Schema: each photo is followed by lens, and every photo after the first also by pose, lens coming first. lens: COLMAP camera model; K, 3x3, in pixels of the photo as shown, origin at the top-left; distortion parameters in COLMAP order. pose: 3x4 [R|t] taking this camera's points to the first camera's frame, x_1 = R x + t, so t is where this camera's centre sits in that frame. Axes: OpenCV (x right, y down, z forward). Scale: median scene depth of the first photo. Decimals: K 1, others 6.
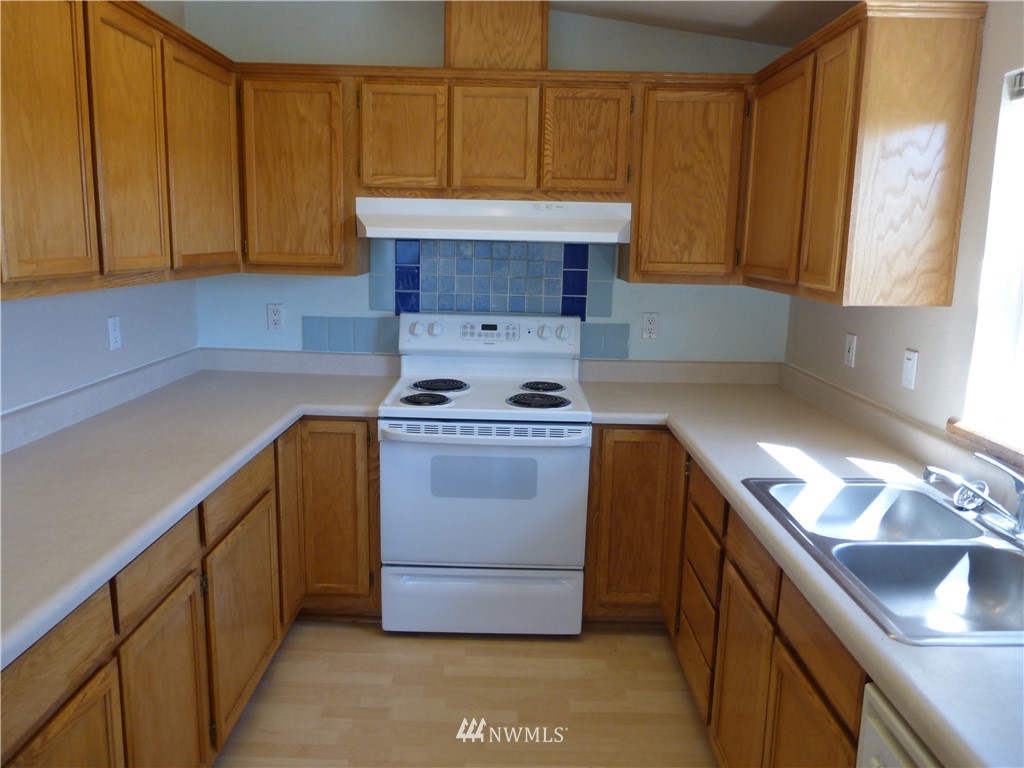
lens RADIAL K [[770.2, 0, 514.5], [0, 770.2, 388.4], [0, 0, 1]] dist [-0.026076, 0.009931]
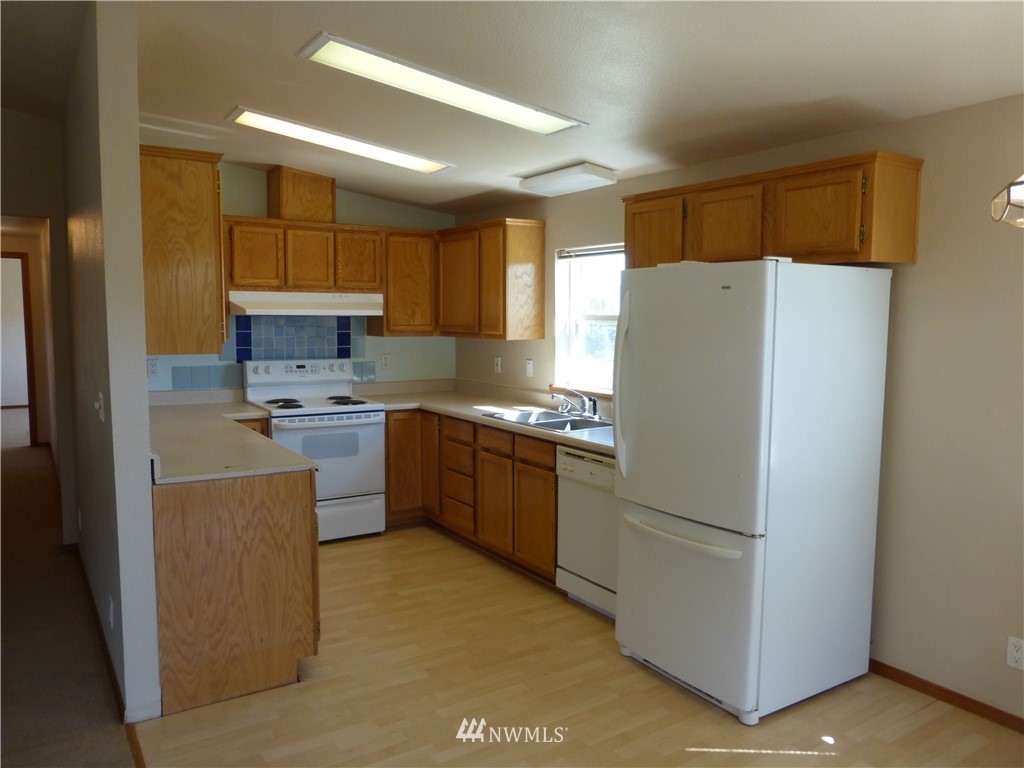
lens RADIAL K [[774.6, 0, 512.0], [0, 774.6, 384.0], [0, 0, 1]] dist [0.050530, 0.055445]
pose [[0.838195, -0.067663, 0.541158, -0.633251], [0.117005, 0.991479, -0.057260, 0.121107], [-0.532672, 0.111314, 0.838969, -0.735232]]
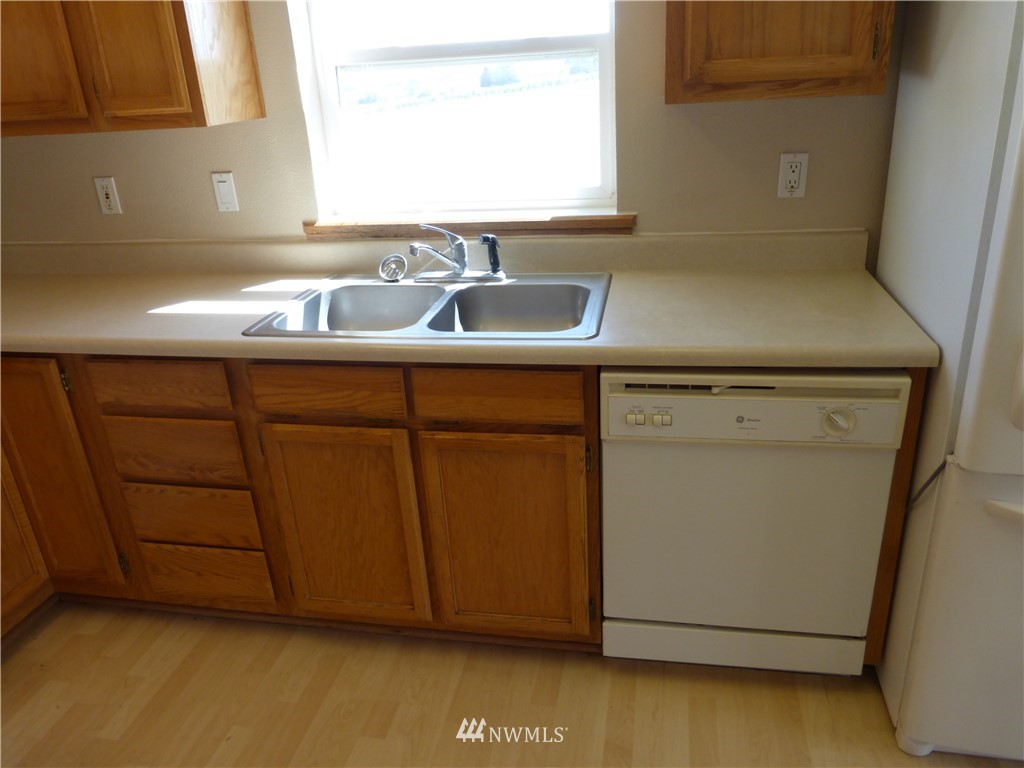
lens RADIAL K [[770.2, 0, 514.5], [0, 770.2, 388.4], [0, 0, 1]] dist [-0.026076, 0.009931]
pose [[0.197677, -0.402012, 0.894042, -0.325235], [0.245263, 0.903314, 0.351952, -0.042573], [-0.949089, 0.149702, 0.277163, 0.328476]]
